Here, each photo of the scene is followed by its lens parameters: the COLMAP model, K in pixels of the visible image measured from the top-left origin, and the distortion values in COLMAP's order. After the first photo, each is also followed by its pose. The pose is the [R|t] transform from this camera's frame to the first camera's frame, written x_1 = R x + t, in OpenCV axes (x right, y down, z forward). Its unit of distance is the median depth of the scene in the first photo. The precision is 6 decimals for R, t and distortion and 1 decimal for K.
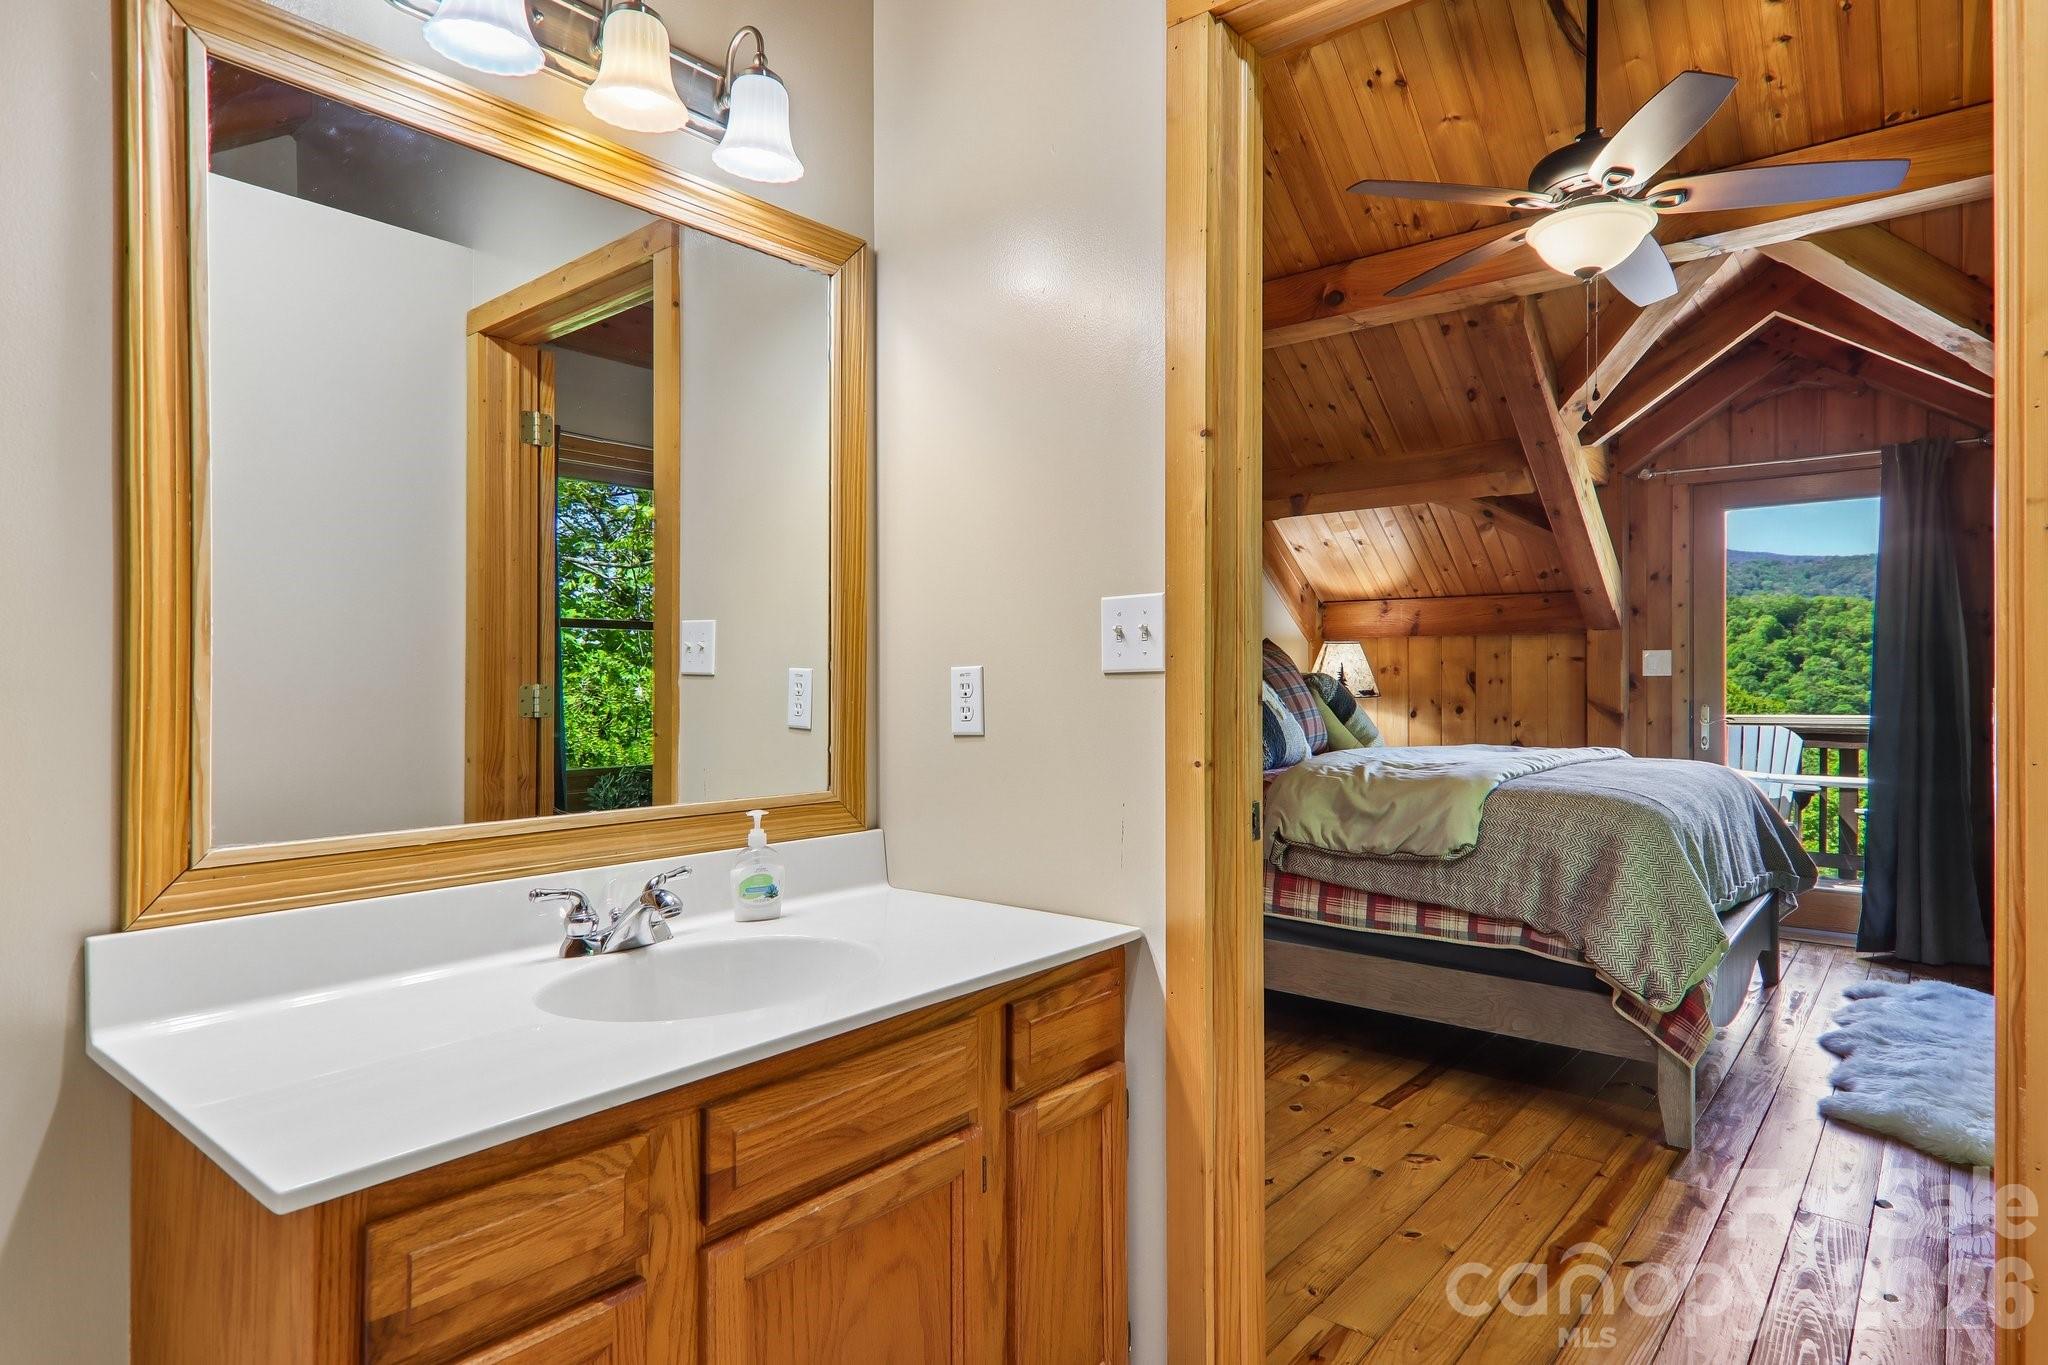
lens RADIAL K [[1143.2, 0, 1025.5], [0, 1143.2, 706.0], [0, 0, 1]] dist [0.006774, -0.021855]
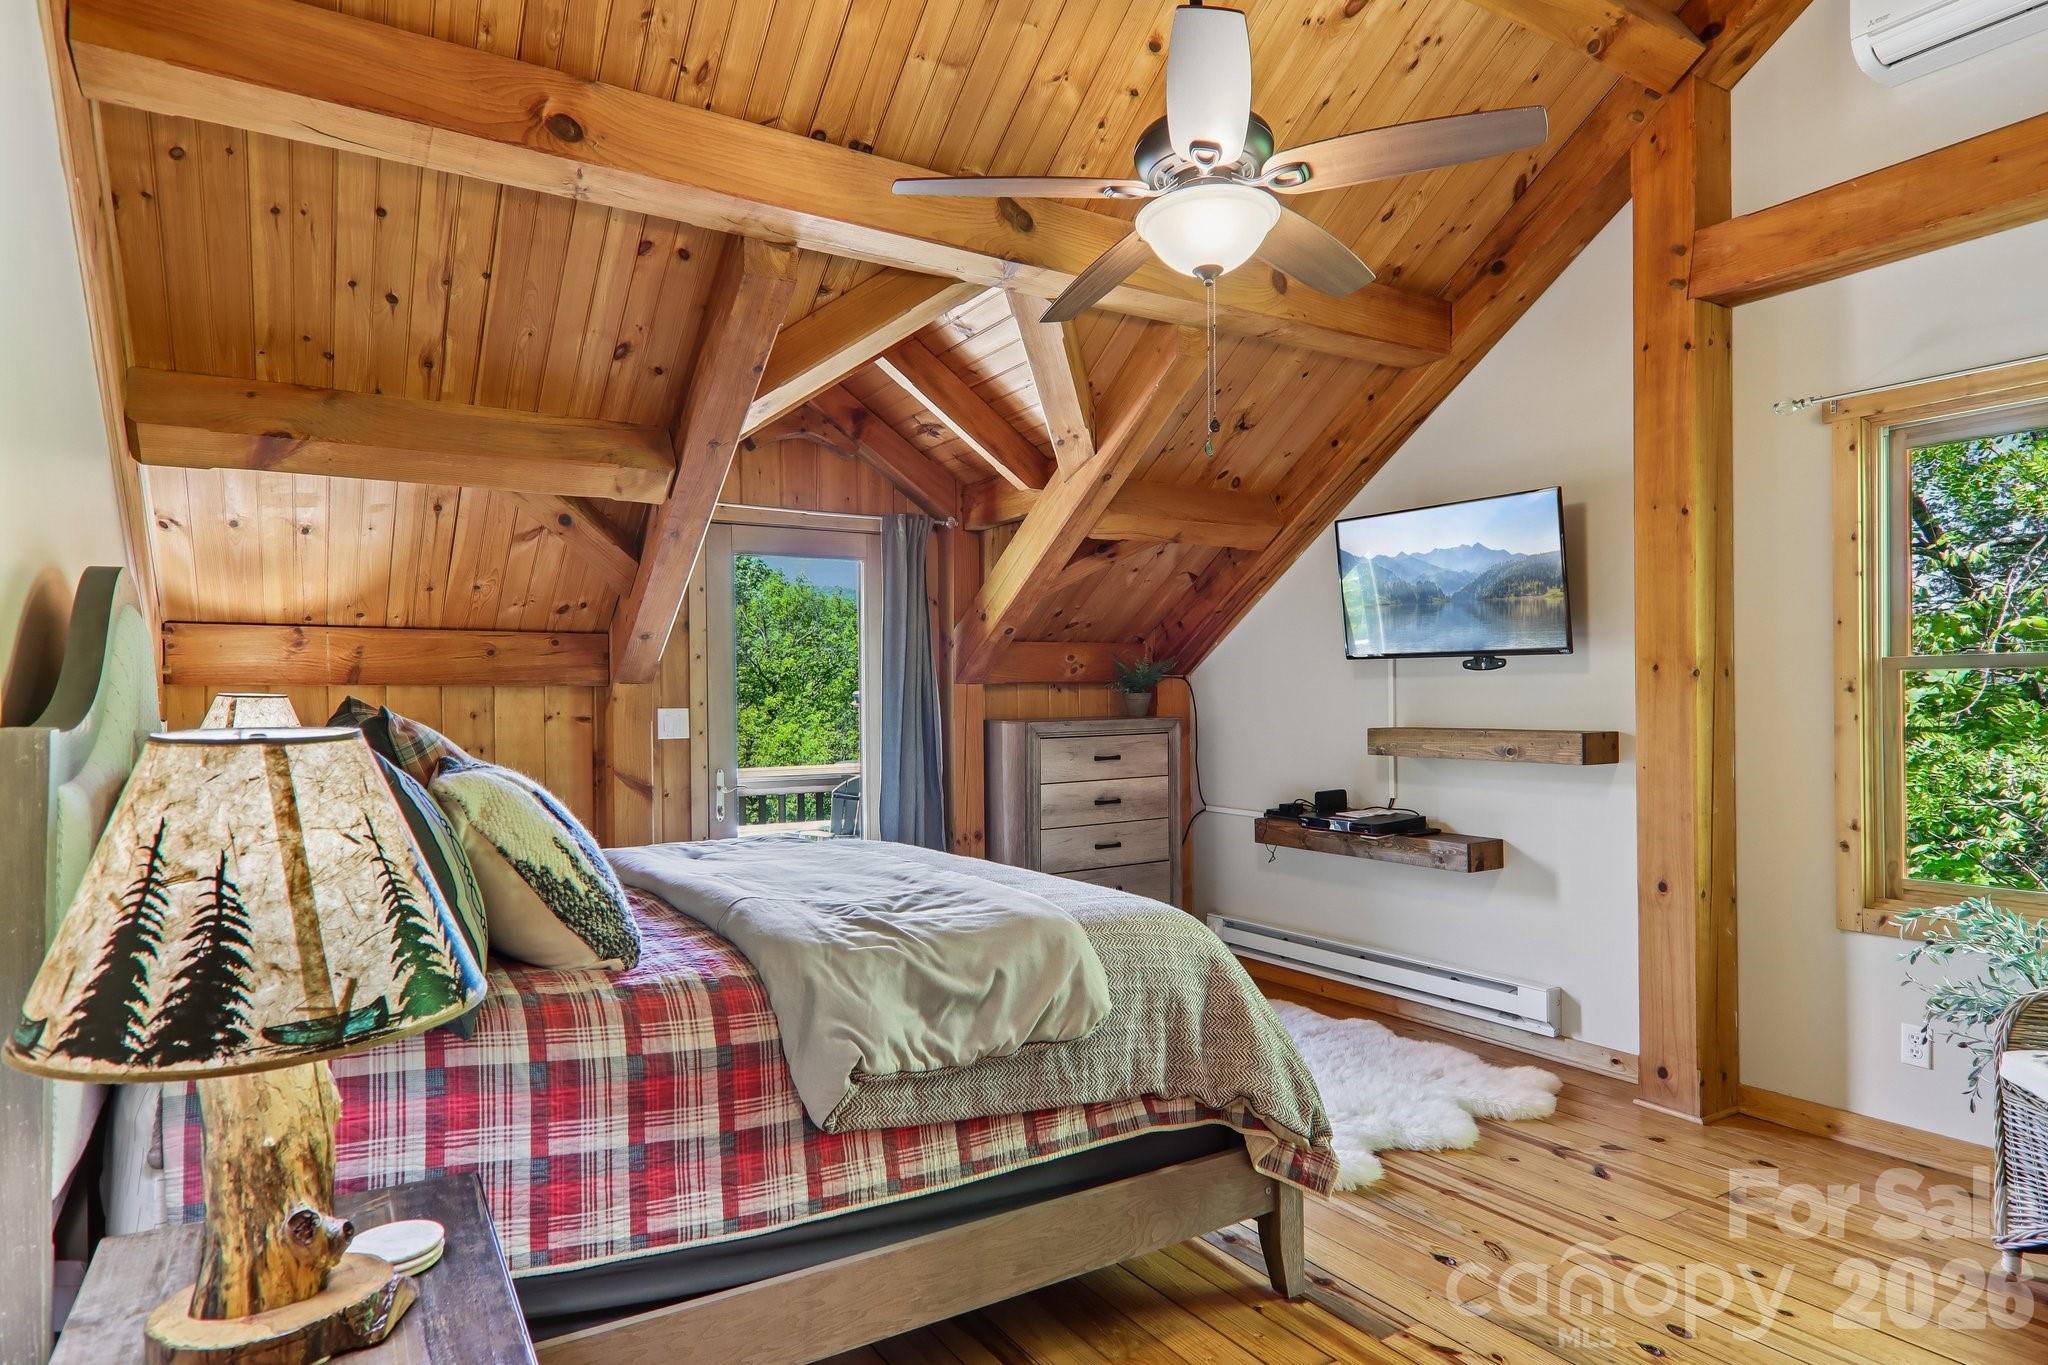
lens RADIAL K [[1160.8, 0, 1027.5], [0, 1160.8, 717.0], [0, 0, 1]] dist [0.004848, -0.023180]
pose [[0.312911, -0.010778, 0.949721, -0.277388], [0.027688, 0.999614, 0.002221, -0.056313], [-0.949379, 0.025601, 0.313088, 0.722717]]
